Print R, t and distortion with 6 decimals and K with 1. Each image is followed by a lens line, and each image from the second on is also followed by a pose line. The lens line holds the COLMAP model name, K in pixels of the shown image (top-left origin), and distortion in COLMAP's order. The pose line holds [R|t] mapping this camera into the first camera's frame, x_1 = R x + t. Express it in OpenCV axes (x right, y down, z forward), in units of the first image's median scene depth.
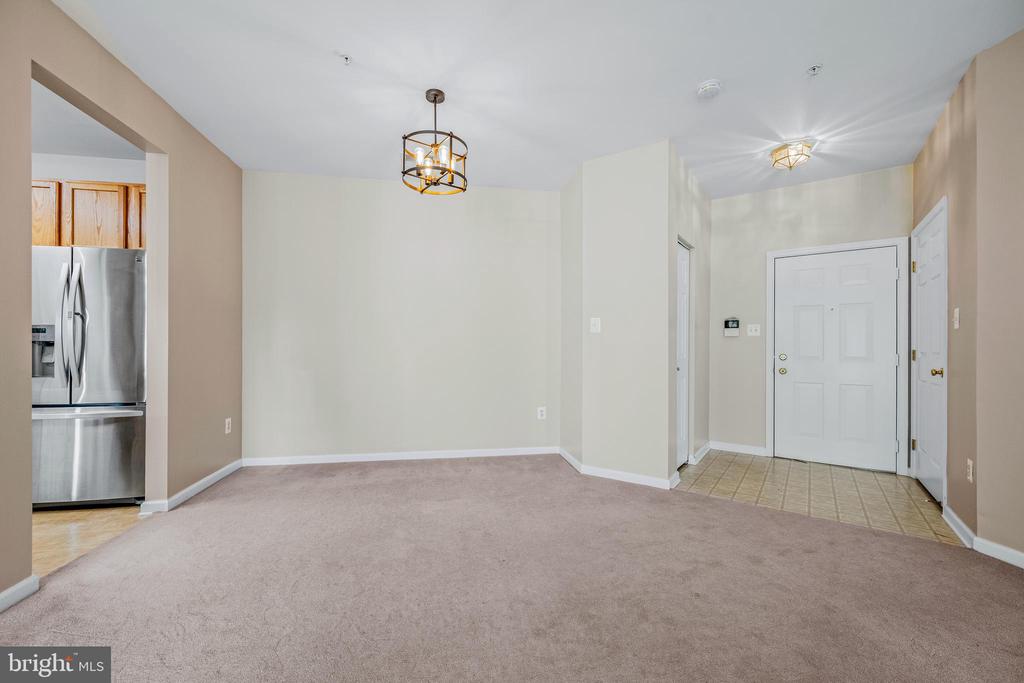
lens RADIAL K [[406.6, 0, 508.8], [0, 406.6, 350.5], [0, 0, 1]] dist [-0.009523, 0.000046]
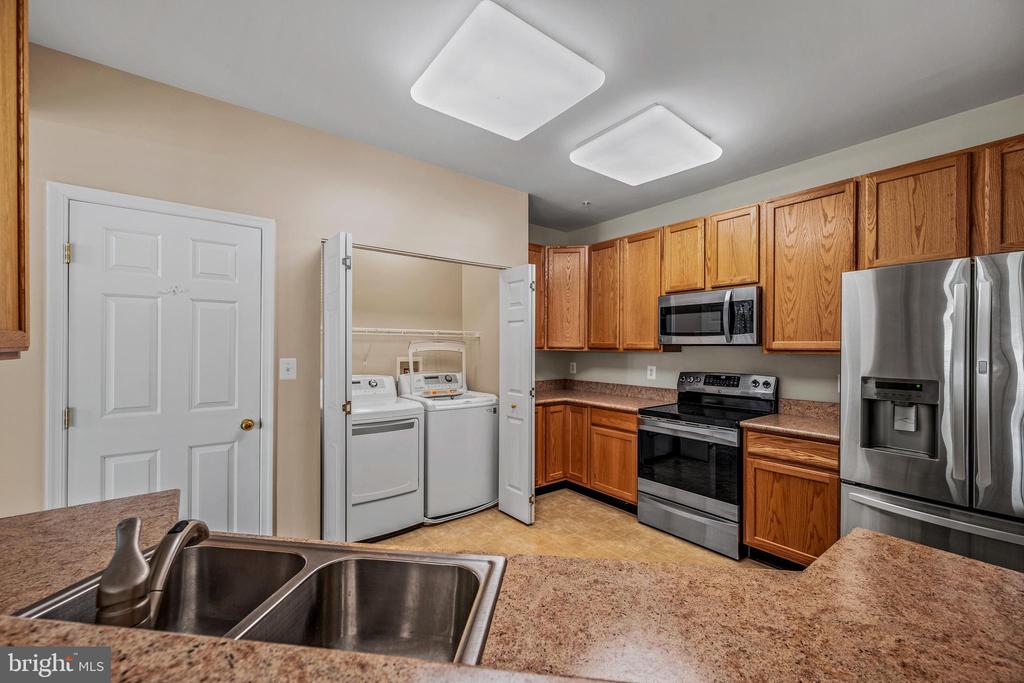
lens RADIAL K [[405.0, 0, 511.1], [0, 405.0, 346.9], [0, 0, 1]] dist [0.000426, 0.000680]
pose [[0.465412, 0.002432, -0.885091, -0.720684], [-0.009248, 0.999955, -0.002115, -0.087131], [0.885046, 0.009169, 0.465414, 0.040074]]
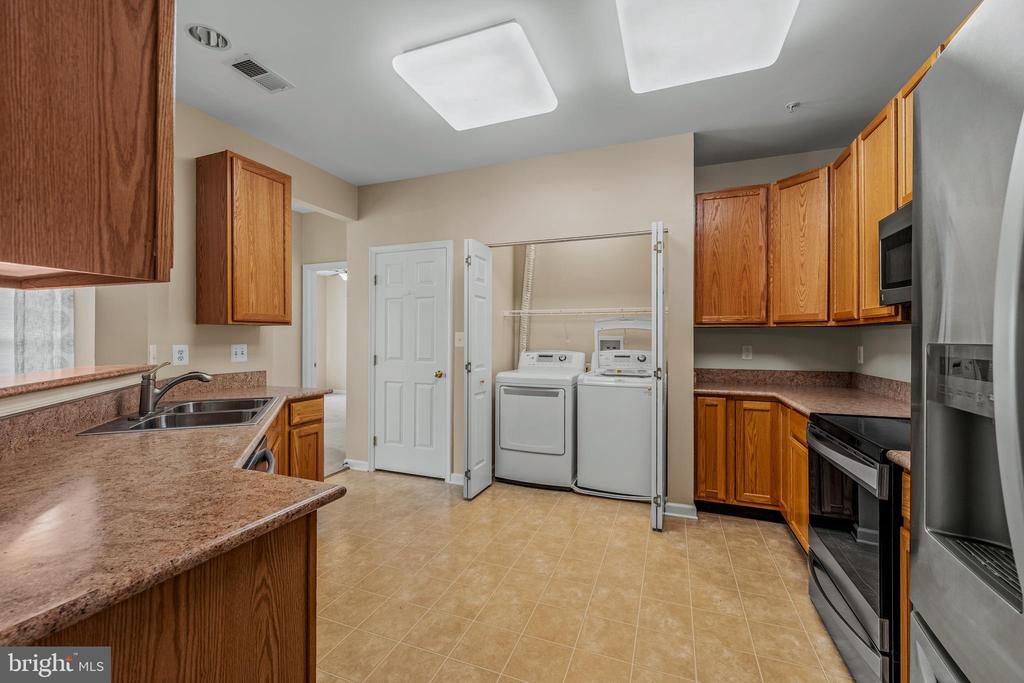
lens RADIAL K [[411.0, 0, 509.9], [0, 411.0, 337.2], [0, 0, 1]] dist [0.001017, 0.000143]
pose [[-0.509239, -0.003497, -0.860618, -0.686914], [-0.006545, 0.999979, -0.000190, -0.050174], [0.860600, 0.005536, -0.509251, 0.734657]]
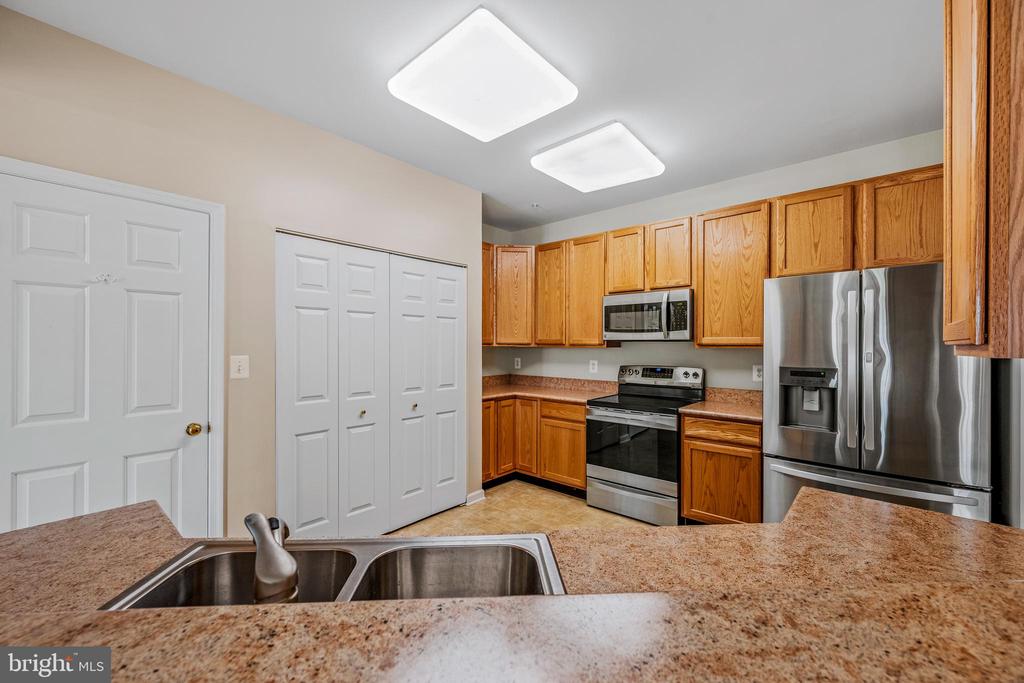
lens RADIAL K [[404.1, 0, 509.4], [0, 404.1, 344.7], [0, 0, 1]] dist [0.001006, 0.000086]
pose [[0.622510, 0.003060, -0.782606, -0.749349], [-0.005543, 0.999985, -0.000498, -0.085033], [0.782592, 0.004648, 0.622517, -0.048051]]
